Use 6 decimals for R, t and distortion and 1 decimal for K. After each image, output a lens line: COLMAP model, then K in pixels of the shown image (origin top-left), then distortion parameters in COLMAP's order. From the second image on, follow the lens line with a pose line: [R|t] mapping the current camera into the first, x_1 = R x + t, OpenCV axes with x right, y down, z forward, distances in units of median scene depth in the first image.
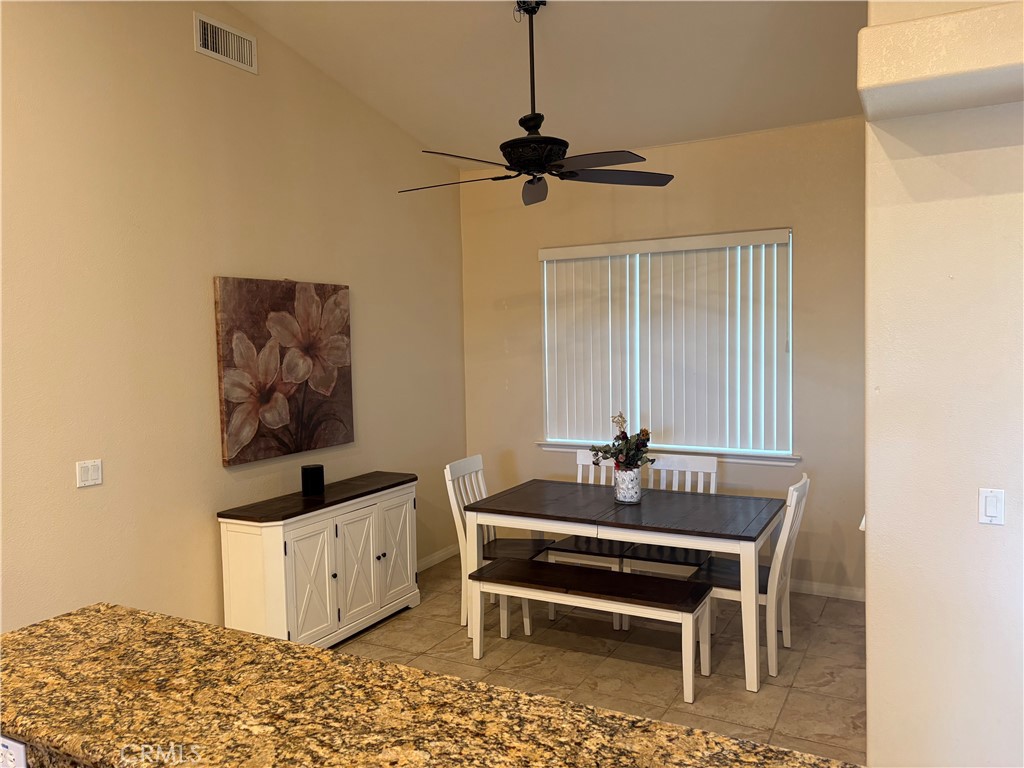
lens RADIAL K [[777.0, 0, 509.4], [0, 777.0, 378.3], [0, 0, 1]] dist [0.090200, -0.104117]
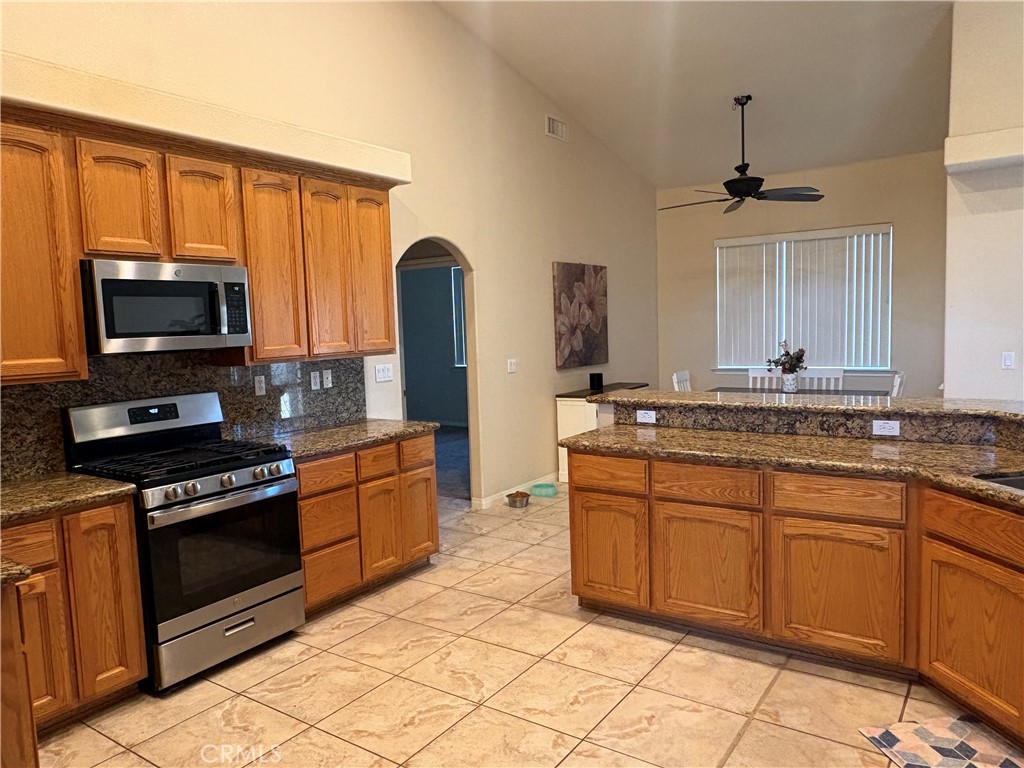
lens RADIAL K [[723.8, 0, 503.1], [0, 723.8, 389.0], [0, 0, 1]] dist [-0.007385, 0.019679]
pose [[0.994107, -0.004753, -0.108300, -0.289729], [0.009220, 0.999126, 0.040778, 0.082722], [0.108012, -0.041536, 0.993282, -0.596623]]
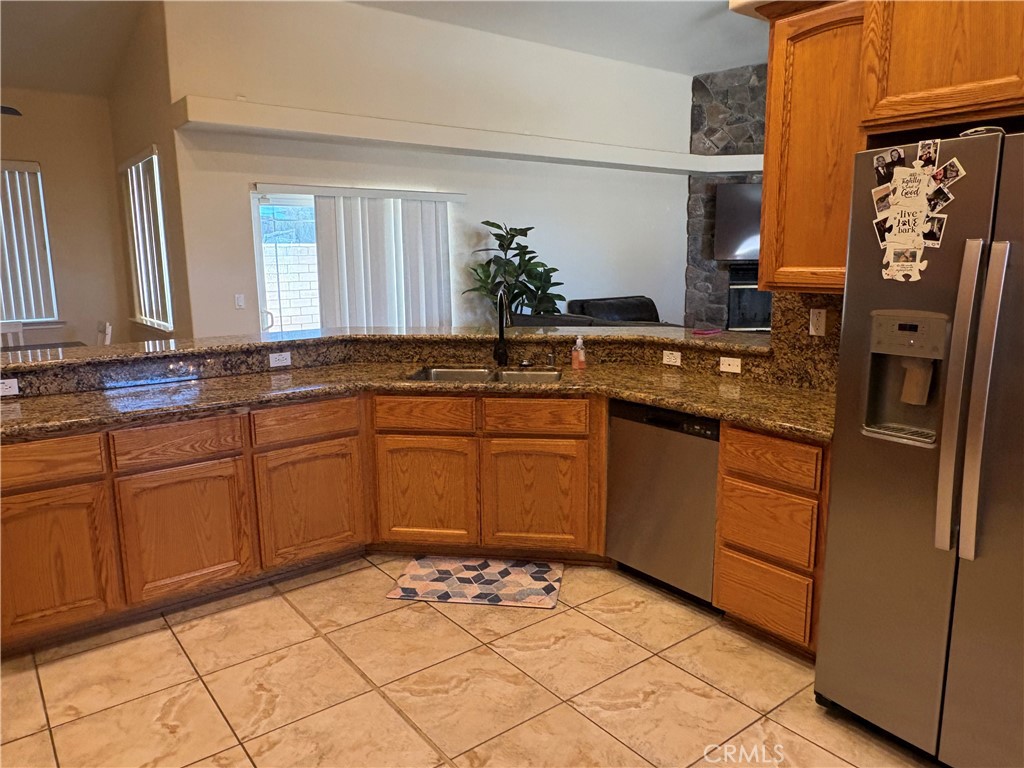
lens RADIAL K [[723.4, 0, 512.0], [0, 723.4, 384.0], [0, 0, 1]] dist [0.009796, 0.005526]
pose [[0.402380, -0.149681, 0.903153, -0.638340], [0.053111, 0.988698, 0.140196, 0.081832], [-0.913931, -0.008445, 0.405783, -0.393919]]
